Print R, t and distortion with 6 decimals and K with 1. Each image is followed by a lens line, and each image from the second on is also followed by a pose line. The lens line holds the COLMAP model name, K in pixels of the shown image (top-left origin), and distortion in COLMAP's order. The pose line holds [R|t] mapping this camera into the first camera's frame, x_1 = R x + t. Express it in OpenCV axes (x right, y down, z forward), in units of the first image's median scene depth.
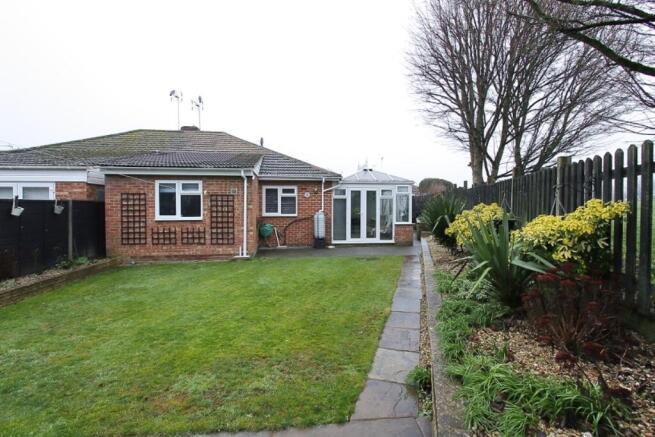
lens RADIAL K [[305.8, 0, 330.1], [0, 305.8, 211.9], [0, 0, 1]] dist [-0.013807, 0.001123]
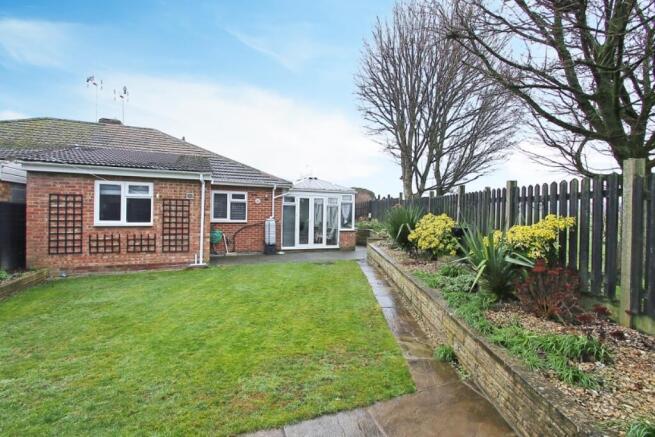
lens RADIAL K [[305.8, 0, 330.1], [0, 305.8, 211.9], [0, 0, 1]] dist [-0.013807, 0.001123]
pose [[0.961379, 0.017769, 0.274655, -0.157523], [-0.012665, 0.999713, -0.020345, -0.003638], [-0.274938, 0.016081, 0.961327, -0.028199]]
